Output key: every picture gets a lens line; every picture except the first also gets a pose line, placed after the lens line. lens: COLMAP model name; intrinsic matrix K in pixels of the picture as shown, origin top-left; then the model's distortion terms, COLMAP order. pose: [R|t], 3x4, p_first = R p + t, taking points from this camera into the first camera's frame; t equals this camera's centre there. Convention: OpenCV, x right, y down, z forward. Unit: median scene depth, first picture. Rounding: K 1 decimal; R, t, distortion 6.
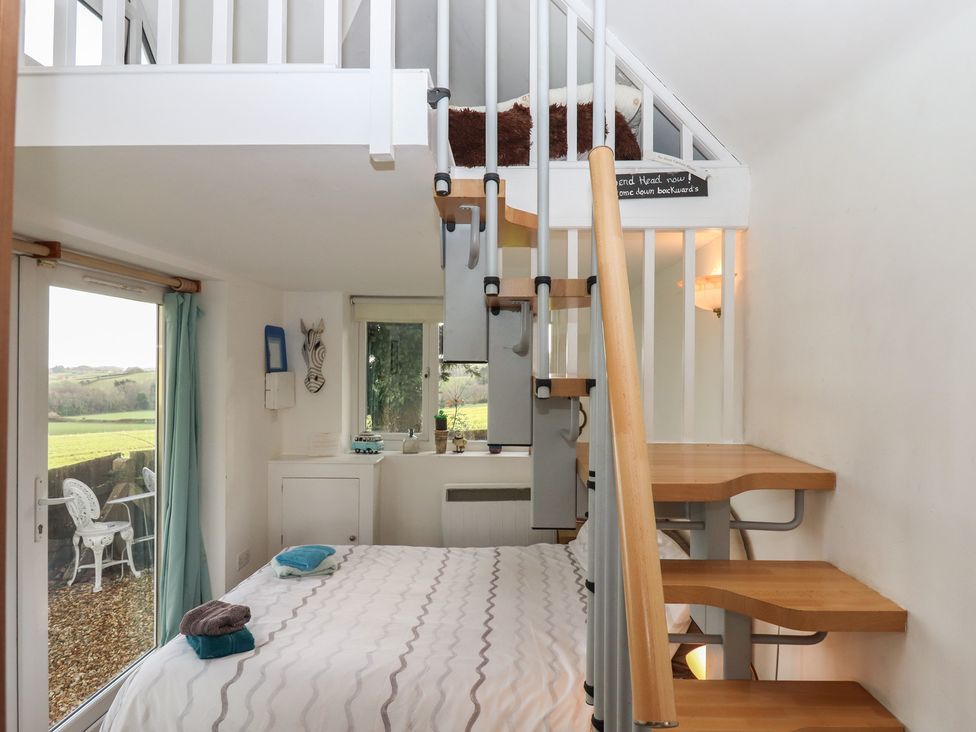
lens RADIAL K [[564.9, 0, 488.0], [0, 564.9, 366.0], [0, 0, 1]] dist [0.003429, 0.001335]
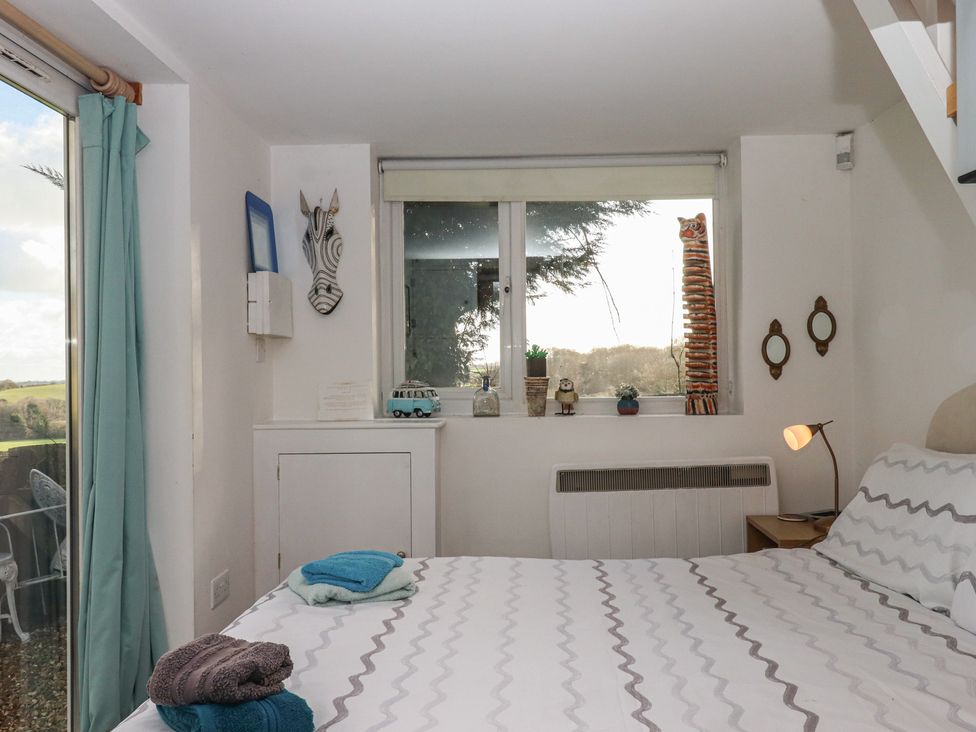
lens RADIAL K [[770.6, 0, 488.0], [0, 770.6, 366.0], [0, 0, 1]] dist [0.006326, 0.004559]
pose [[0.999853, -0.017132, 0.000824, -0.191659], [0.017137, 0.999823, -0.007706, 0.152522], [-0.000692, 0.007719, 0.999970, 0.269362]]
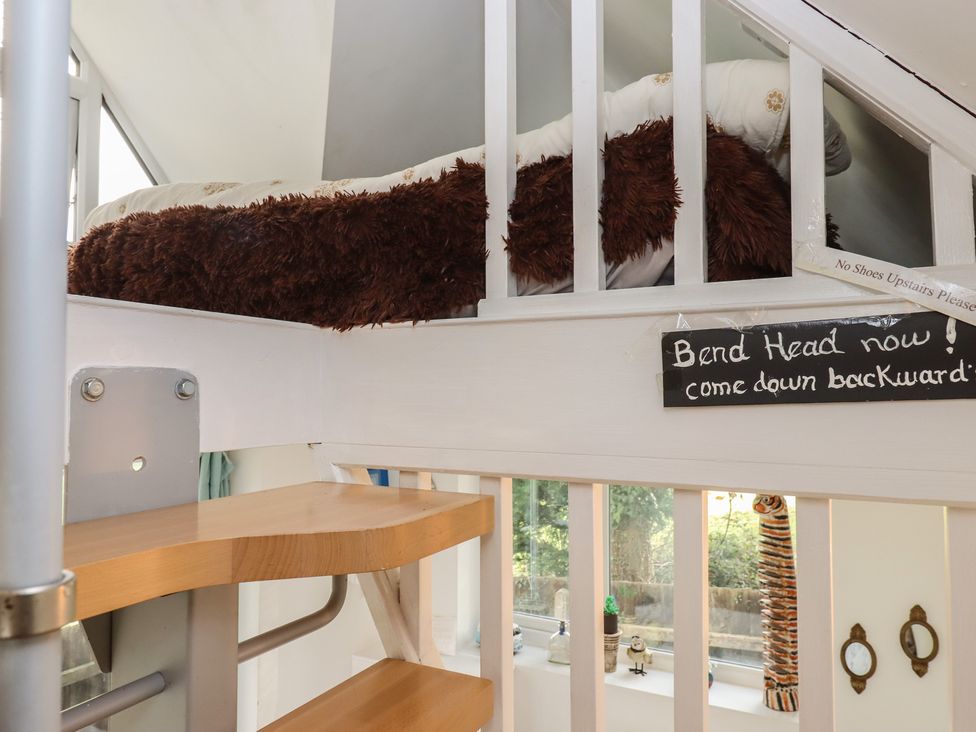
lens RADIAL K [[699.4, 0, 488.0], [0, 699.4, 366.0], [0, 0, 1]] dist [0.005324, 0.000464]
pose [[0.898791, -0.020927, -0.437878, 0.193210], [0.000423, 0.998901, -0.046870, -0.192607], [0.438378, 0.041941, 0.897812, 0.369998]]
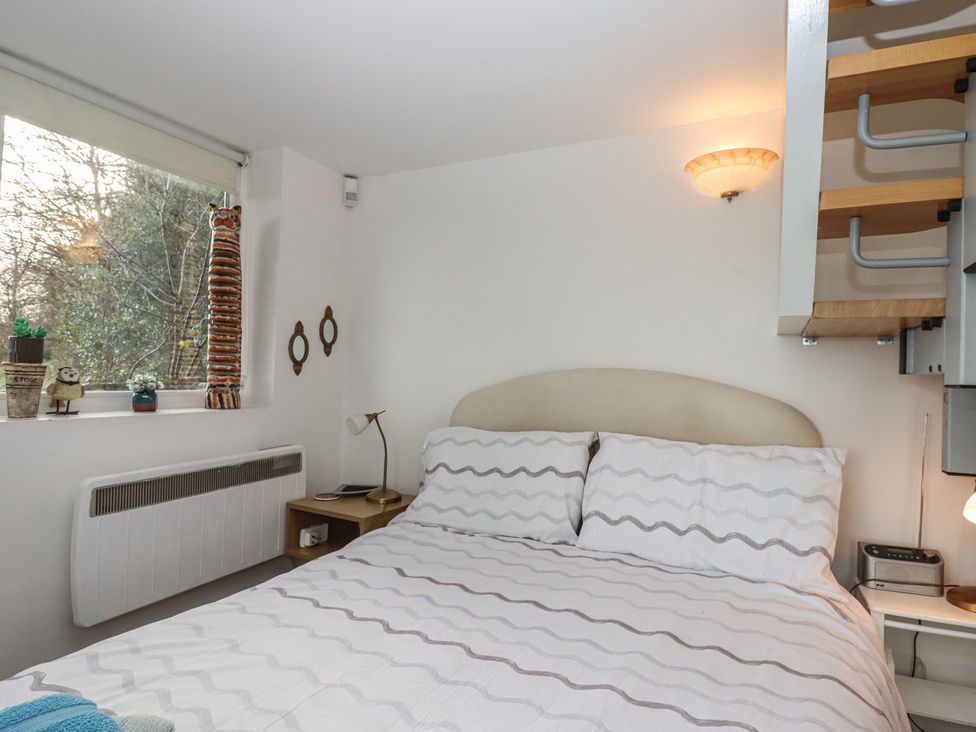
lens RADIAL K [[564.9, 0, 488.0], [0, 564.9, 366.0], [0, 0, 1]] dist [0.003429, 0.001335]
pose [[0.424309, 0.022480, 0.905238, -0.460417], [-0.023745, 0.999624, -0.013694, 0.160994], [-0.905206, -0.015685, 0.424683, 0.713744]]
